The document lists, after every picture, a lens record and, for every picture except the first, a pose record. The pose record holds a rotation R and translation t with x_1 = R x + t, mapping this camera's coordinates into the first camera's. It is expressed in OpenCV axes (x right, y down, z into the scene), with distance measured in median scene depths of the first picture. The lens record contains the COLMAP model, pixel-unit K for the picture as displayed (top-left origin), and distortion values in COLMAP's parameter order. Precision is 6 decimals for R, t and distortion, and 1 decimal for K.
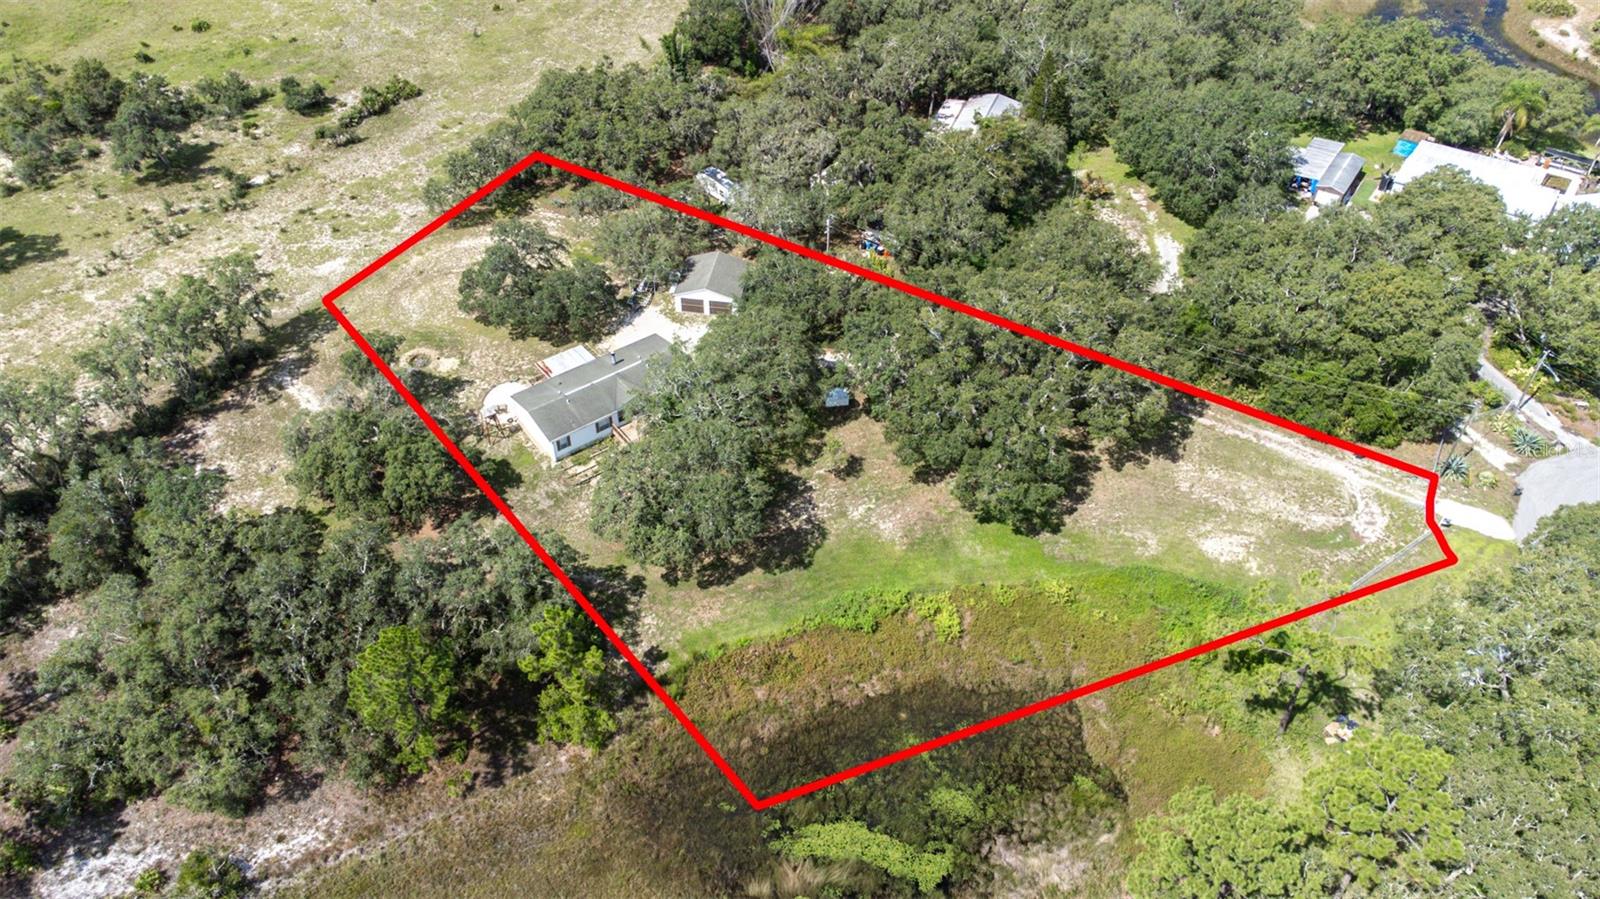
lens RADIAL K [[1198.7, 0, 784.1], [0, 1198.7, 446.8], [0, 0, 1]] dist [0.002143, 0.096835]
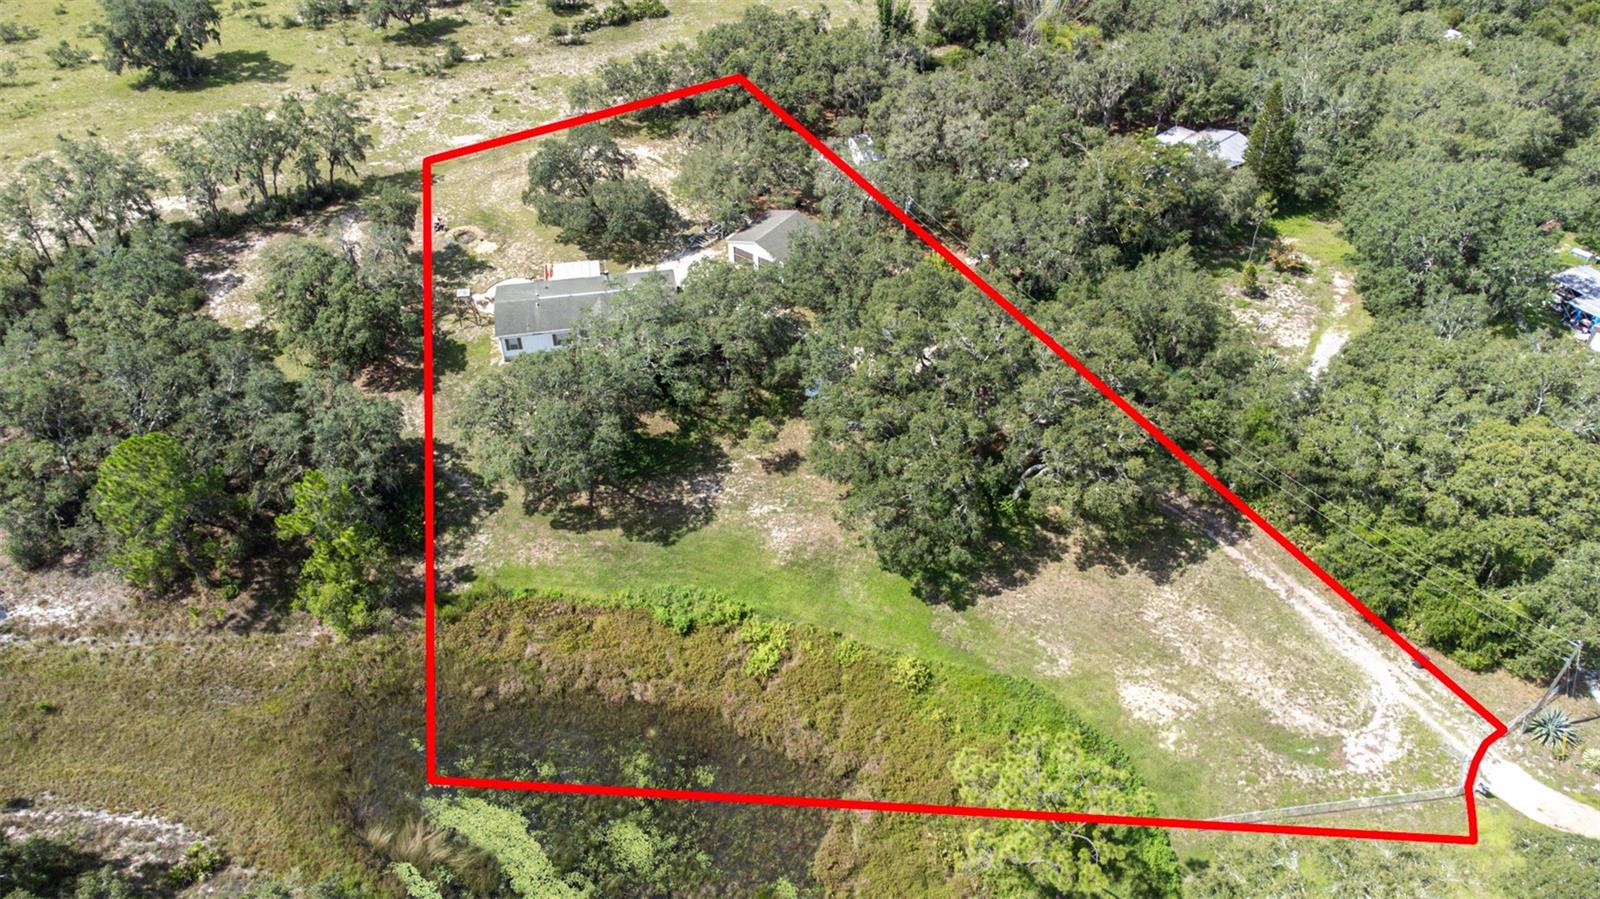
lens RADIAL K [[1198.7, 0, 784.1], [0, 1198.7, 446.8], [0, 0, 1]] dist [0.002143, 0.096835]
pose [[0.890177, 0.301663, -0.341445, 0.343473], [-0.309868, 0.950251, 0.031683, -0.021219], [0.334016, 0.077600, 0.939368, 0.176463]]
